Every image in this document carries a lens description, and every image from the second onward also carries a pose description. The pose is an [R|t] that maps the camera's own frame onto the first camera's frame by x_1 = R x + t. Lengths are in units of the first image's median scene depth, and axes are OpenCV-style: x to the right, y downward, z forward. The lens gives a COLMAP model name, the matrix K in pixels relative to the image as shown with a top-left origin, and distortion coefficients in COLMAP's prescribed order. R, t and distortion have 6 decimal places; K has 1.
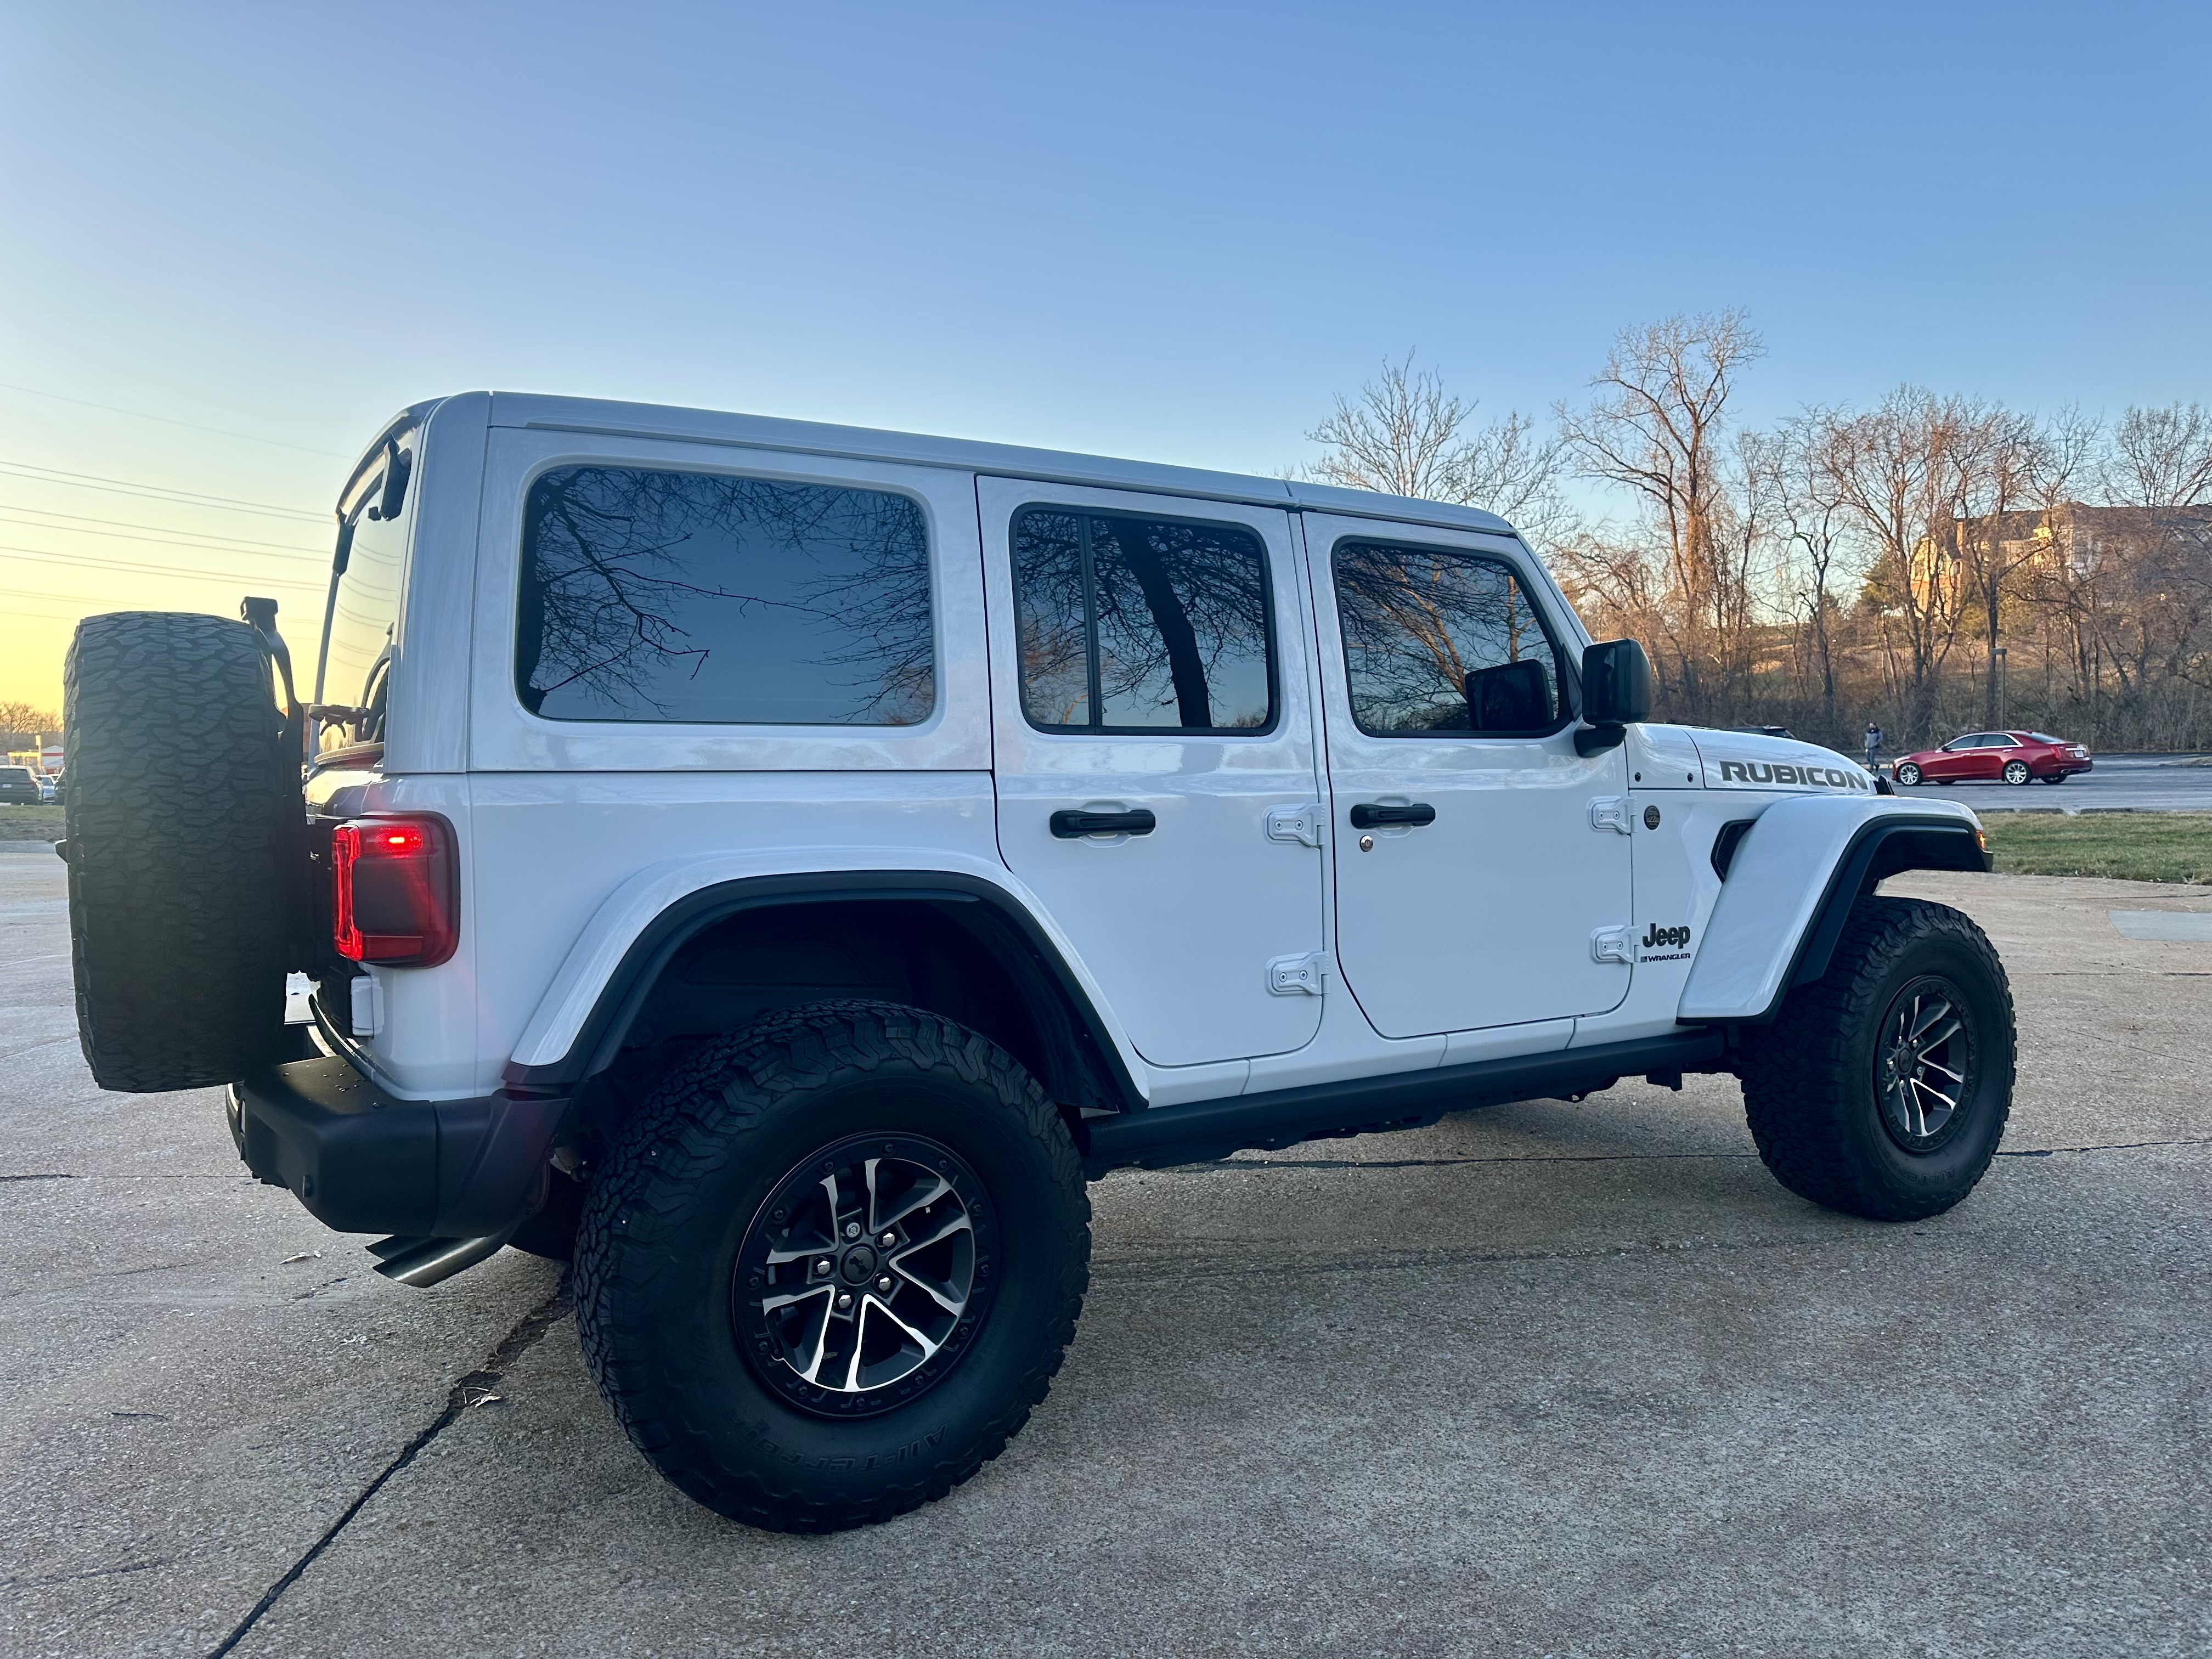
lens RADIAL K [[1534.9, 0, 1106.0], [0, 1534.9, 829.5], [0, 0, 1]] dist [0.109835, -0.149725]
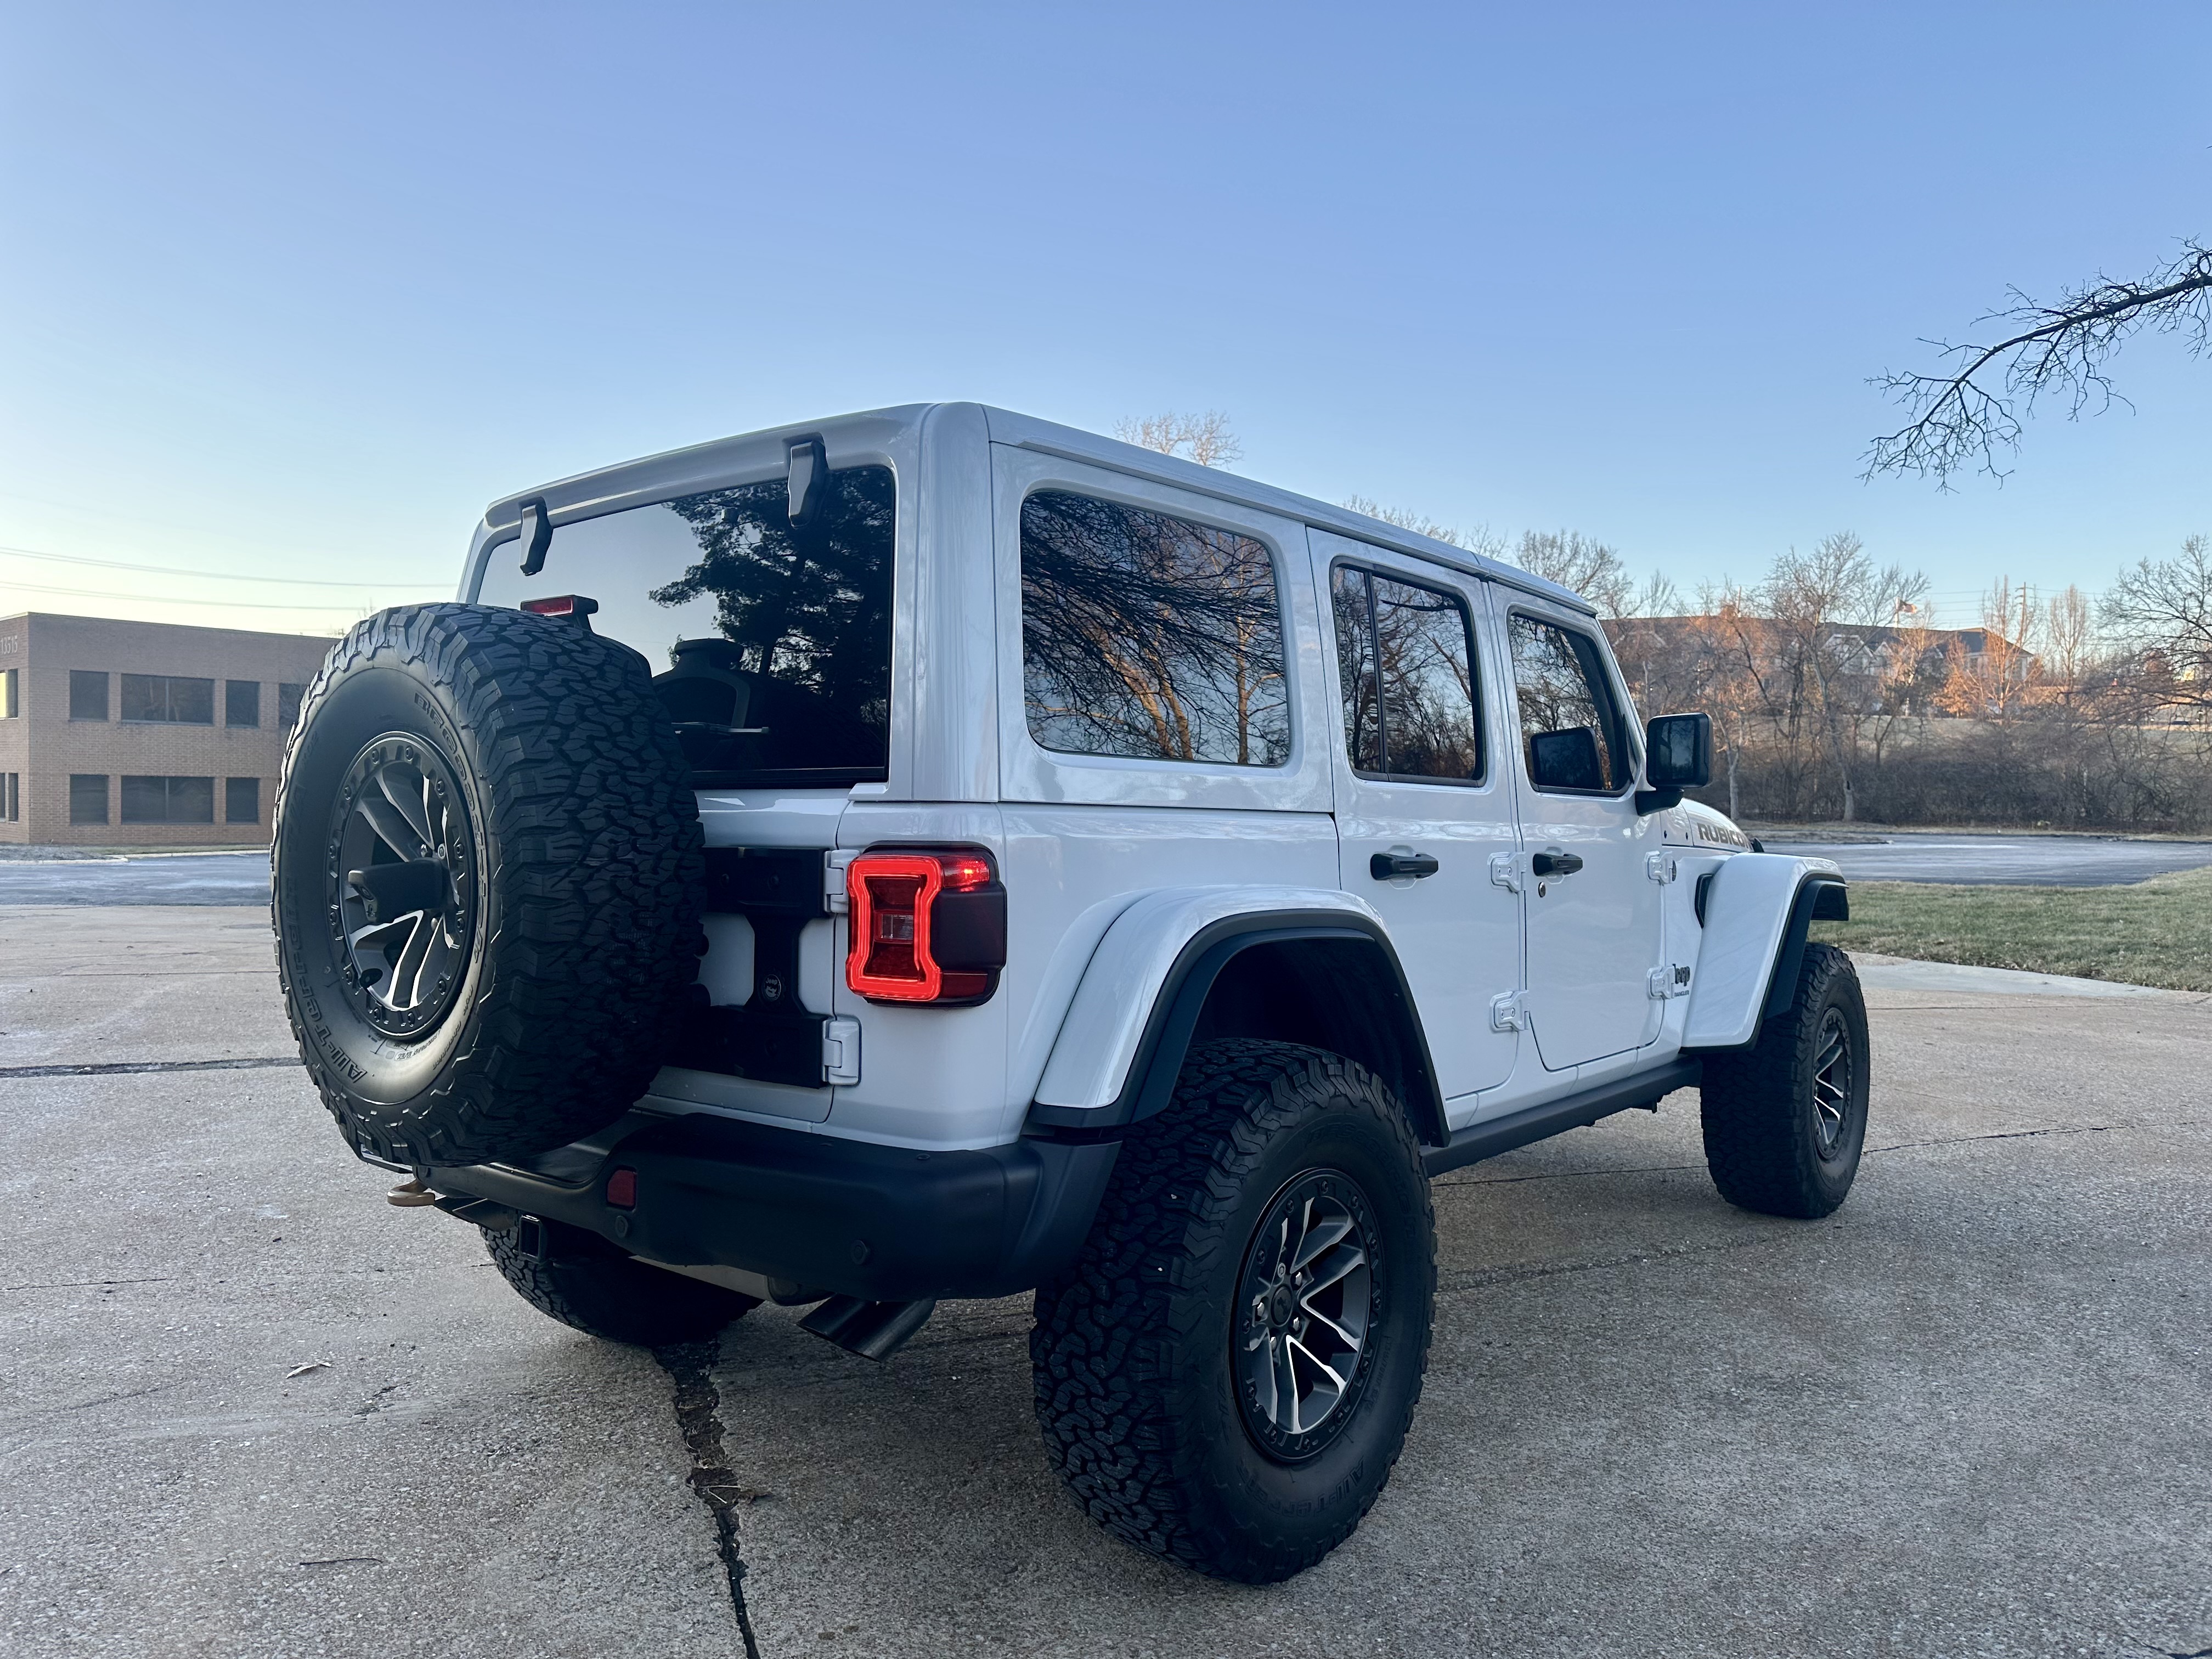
lens RADIAL K [[1552.0, 0, 1106.0], [0, 1552.0, 829.5], [0, 0, 1]] dist [0.061127, -0.063152]
pose [[0.946953, 0.021325, 0.320664, -0.470021], [-0.009476, 0.999215, -0.038468, 0.012027], [-0.321232, 0.033389, 0.946412, 0.060934]]
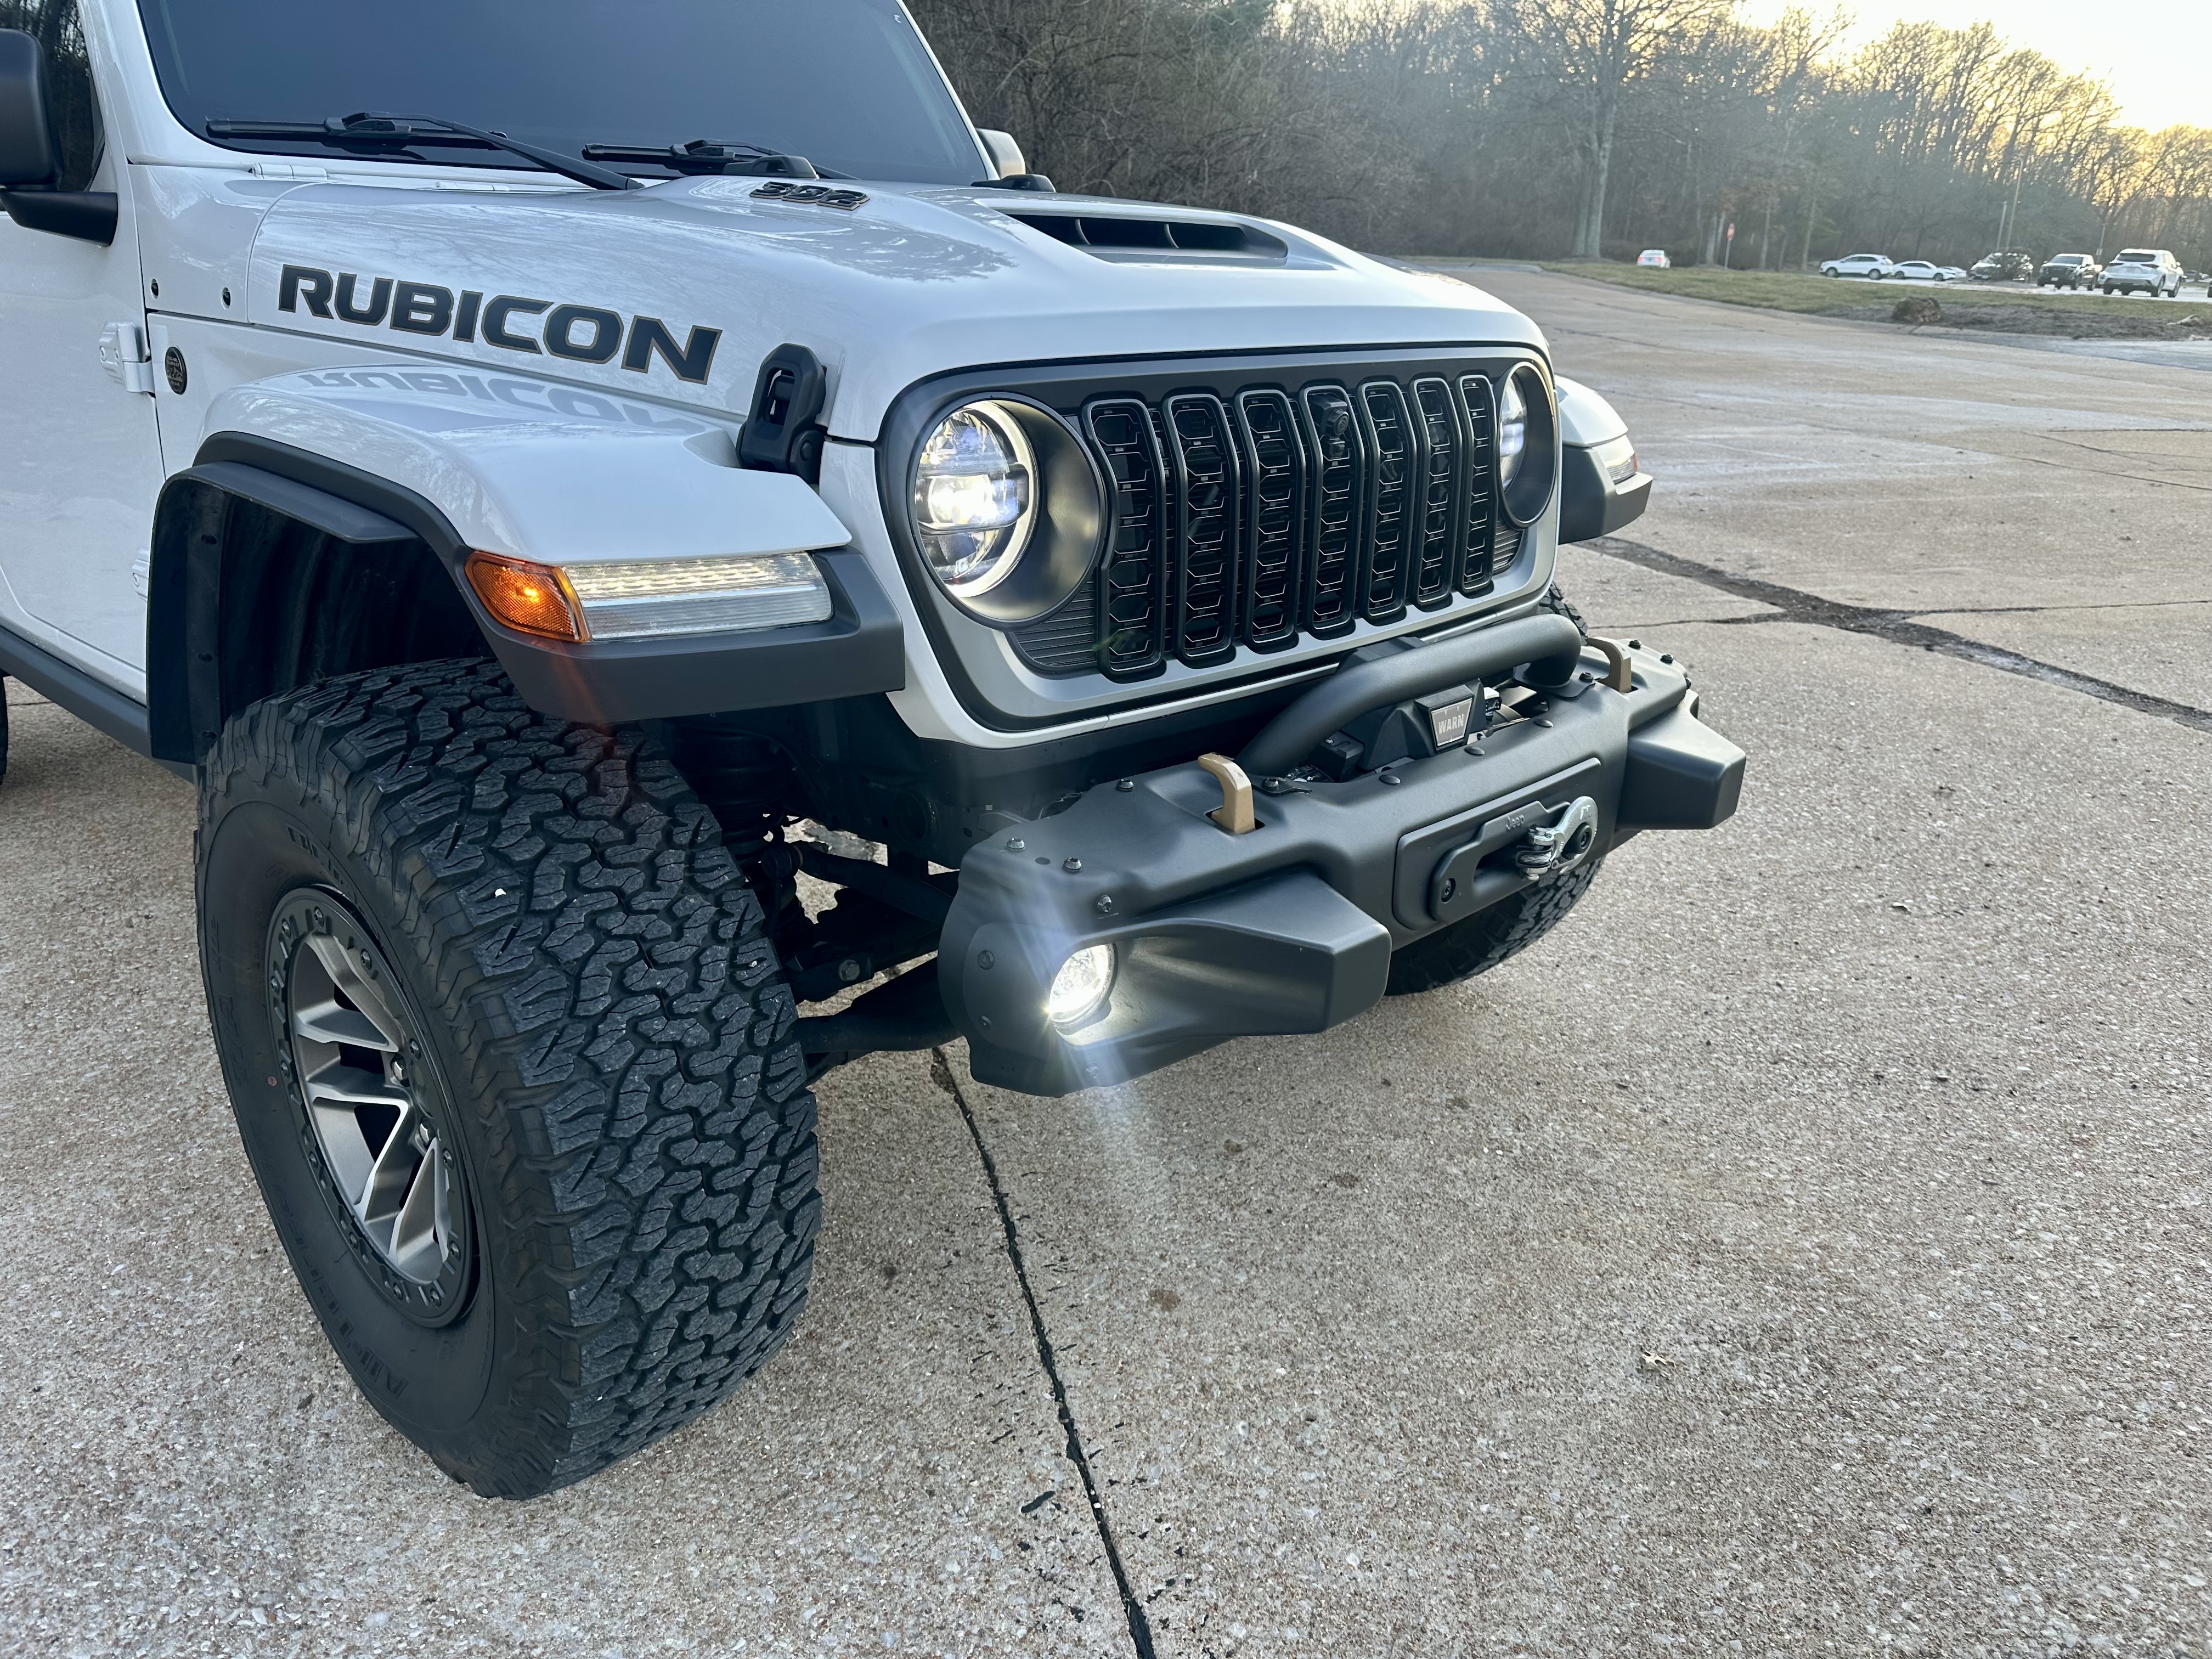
lens RADIAL K [[1568.8, 0, 1032.1], [0, 1568.8, 770.4], [0, 0, 1]] dist [0.156845, -0.172824]
pose [[0.201033, 0.307151, -0.930185, 1.119513], [-0.054102, 0.951603, 0.302531, -0.070826], [0.978089, -0.010494, 0.207921, 1.352945]]
